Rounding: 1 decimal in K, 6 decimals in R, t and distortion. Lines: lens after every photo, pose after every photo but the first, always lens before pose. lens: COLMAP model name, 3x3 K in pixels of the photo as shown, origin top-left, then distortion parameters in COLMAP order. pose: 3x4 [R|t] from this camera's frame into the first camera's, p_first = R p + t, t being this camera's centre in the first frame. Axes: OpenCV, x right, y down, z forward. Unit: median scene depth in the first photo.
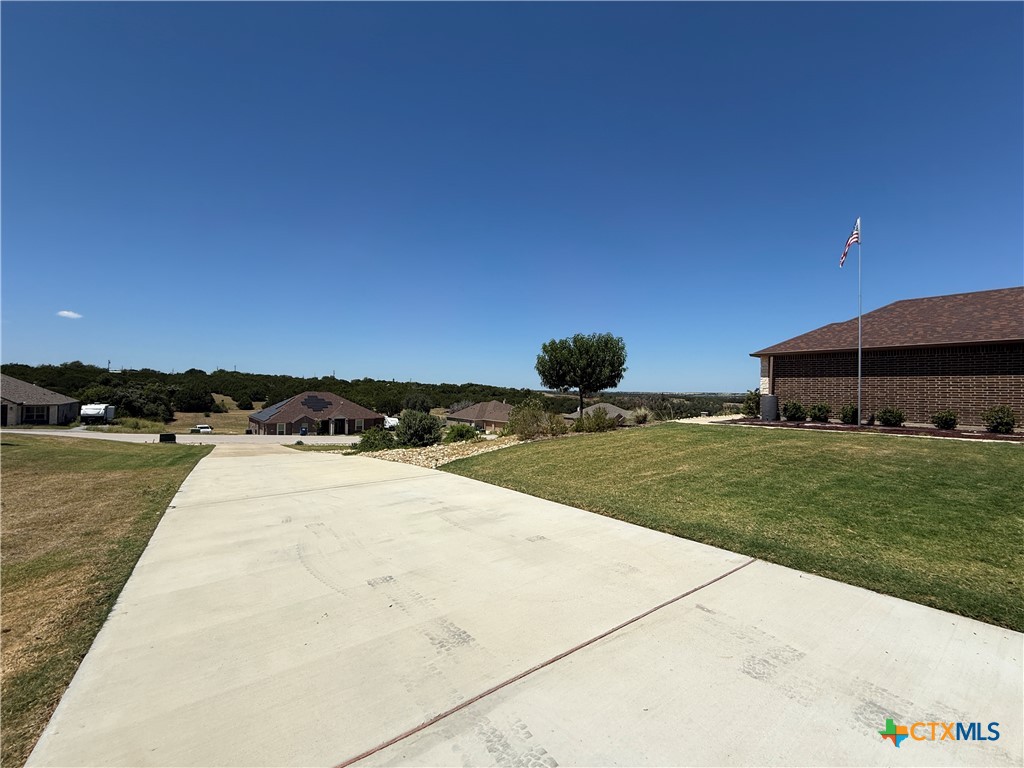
lens RADIAL K [[410.8, 0, 511.8], [0, 410.8, 384.0], [0, 0, 1]] dist [0.000234, -0.000176]
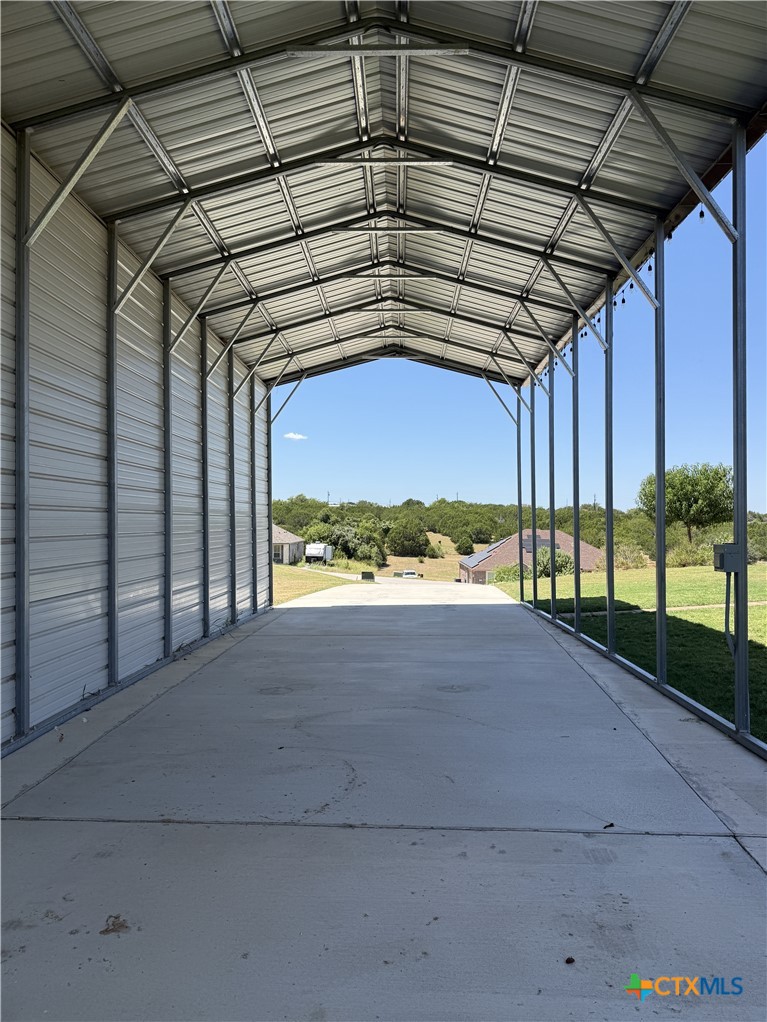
lens RADIAL K [[739.9, 0, 383.5], [0, 739.9, 514.4], [0, 0, 1]] dist [-0.004472, -0.002542]
pose [[0.762009, -0.015630, -0.647378, 0.102330], [0.014431, 0.999870, -0.007154, -0.001006], [0.647406, -0.003891, 0.762136, -0.096834]]
